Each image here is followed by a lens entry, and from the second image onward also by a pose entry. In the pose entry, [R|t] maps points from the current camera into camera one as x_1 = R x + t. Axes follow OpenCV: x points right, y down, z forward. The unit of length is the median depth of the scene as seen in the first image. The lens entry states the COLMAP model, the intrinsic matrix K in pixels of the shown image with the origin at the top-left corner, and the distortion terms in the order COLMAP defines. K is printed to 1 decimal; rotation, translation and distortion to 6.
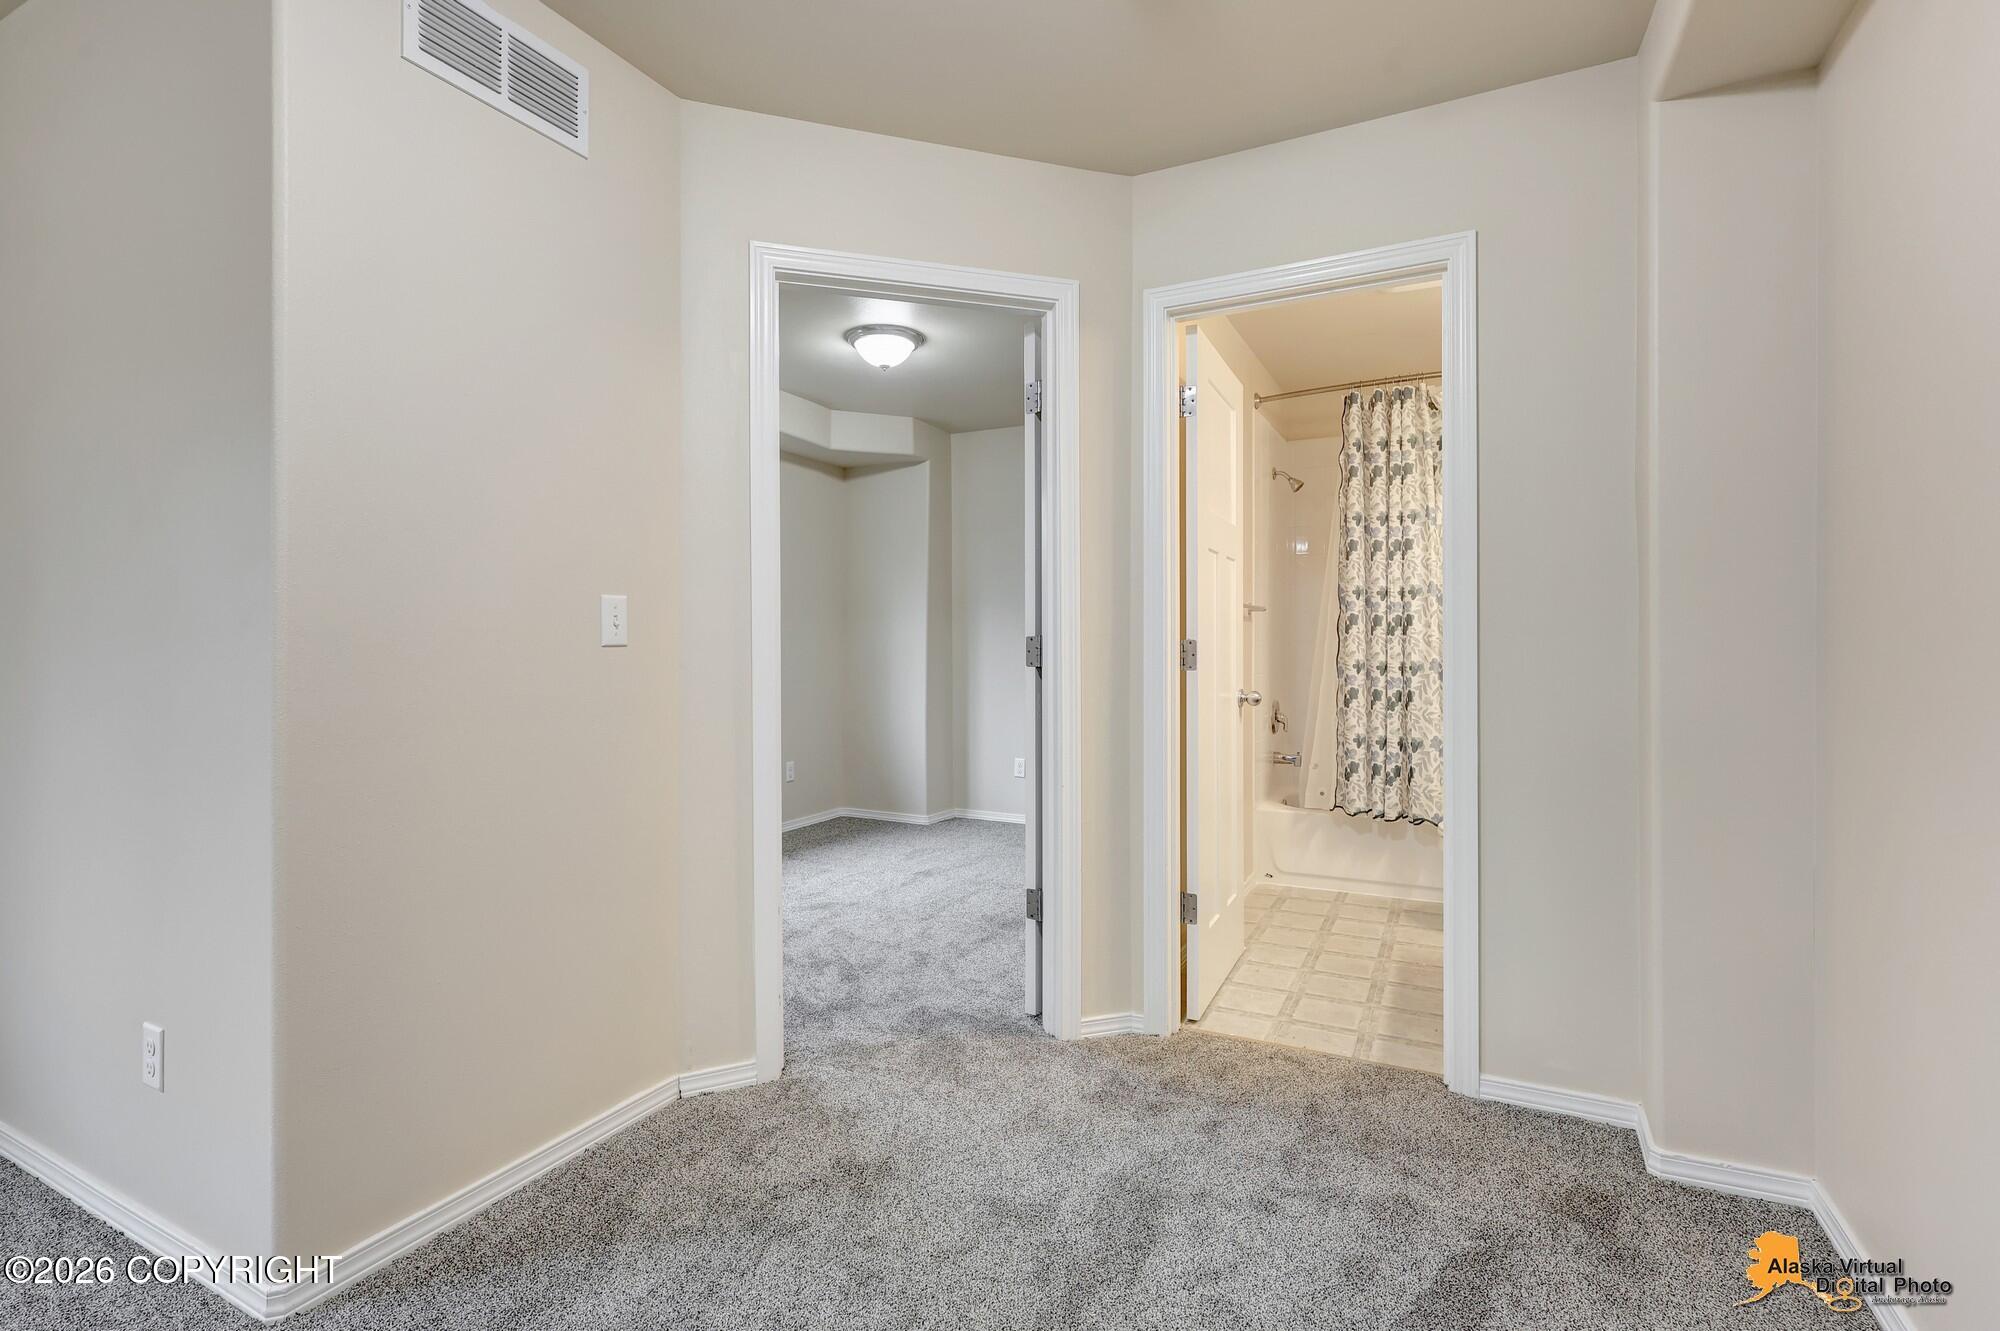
lens RADIAL K [[929.4, 0, 994.4], [0, 929.4, 645.3], [0, 0, 1]] dist [-0.001607, 0.000141]
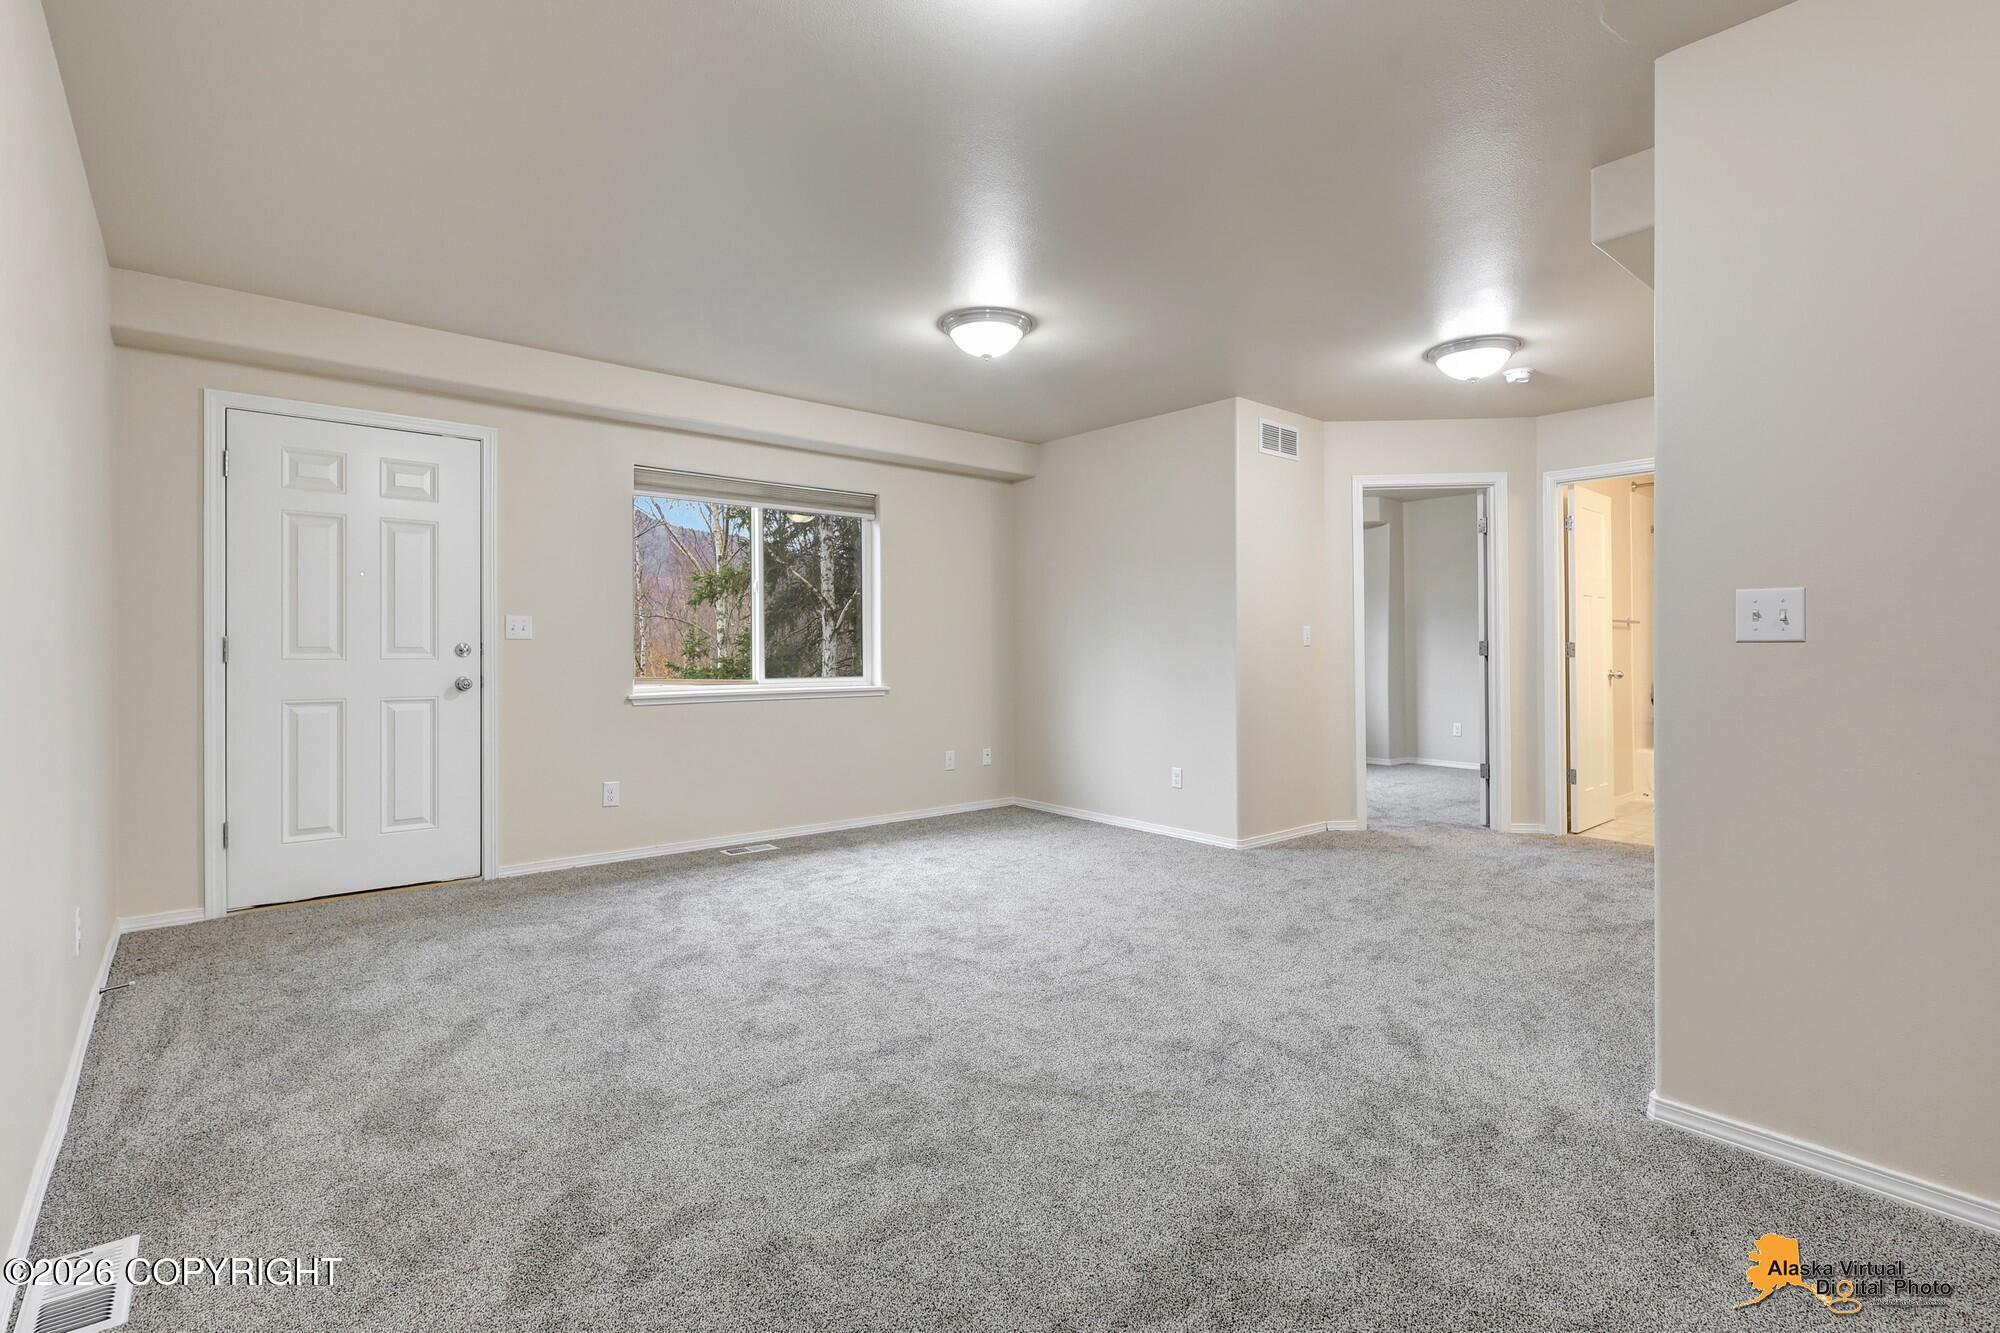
lens RADIAL K [[944.5, 0, 1002.4], [0, 944.5, 636.1], [0, 0, 1]] dist [-0.002482, -0.000155]
pose [[0.925998, -0.006257, -0.377478, -0.129304], [0.001794, 0.999924, -0.012174, 0.002831], [0.377525, 0.010596, 0.925939, -1.113355]]
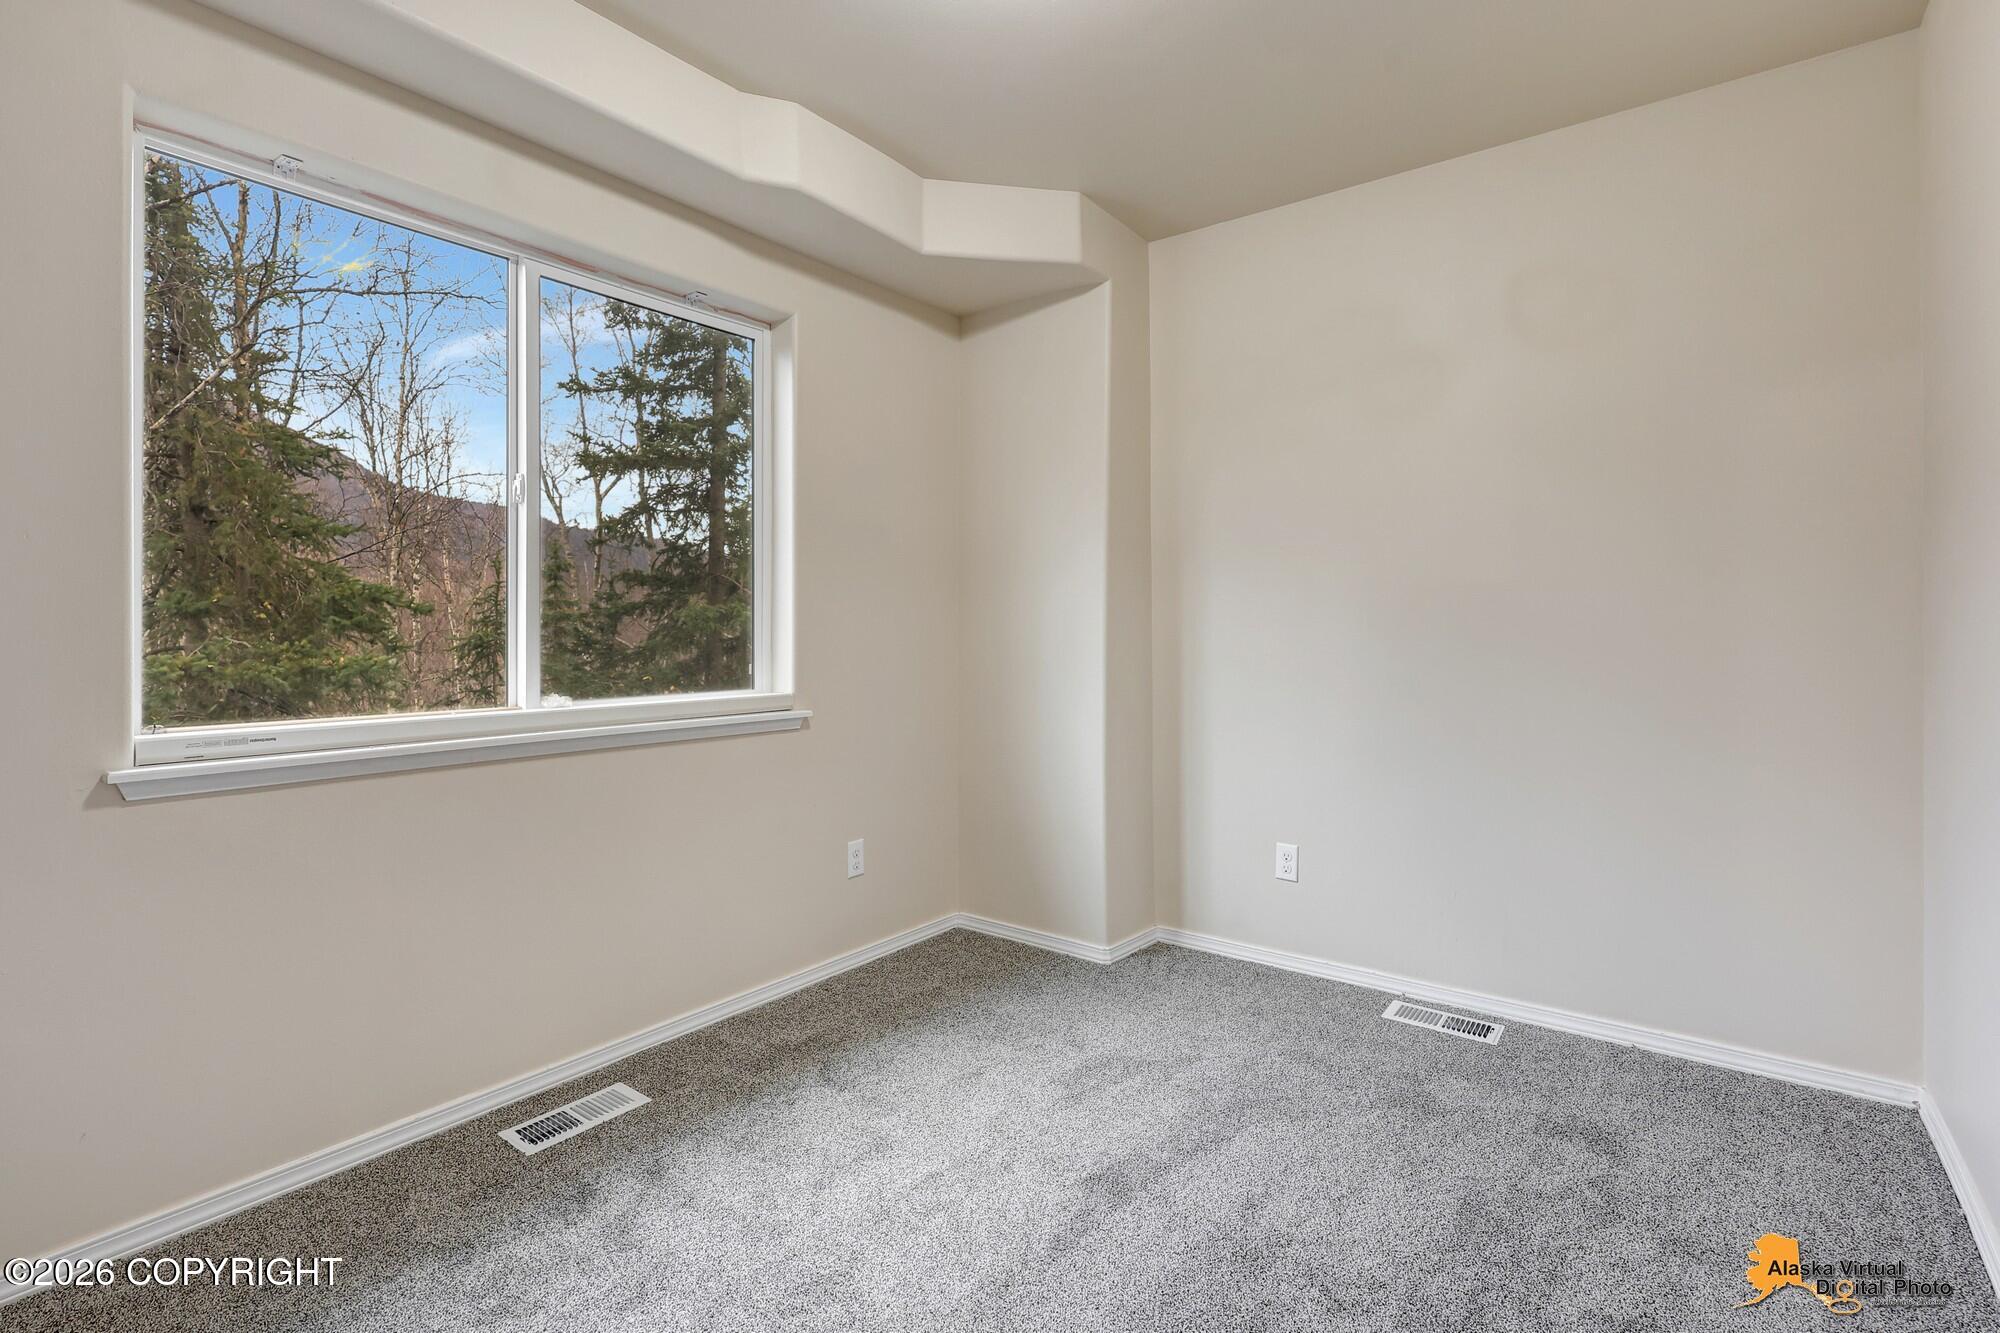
lens RADIAL K [[929.4, 0, 994.4], [0, 929.4, 646.3], [0, 0, 1]] dist [-0.001607, 0.000141]
pose [[0.981987, -0.001971, -0.188939, -0.060223], [0.001089, 0.999988, -0.004771, 0.023832], [0.188946, 0.004479, 0.981977, 0.795234]]
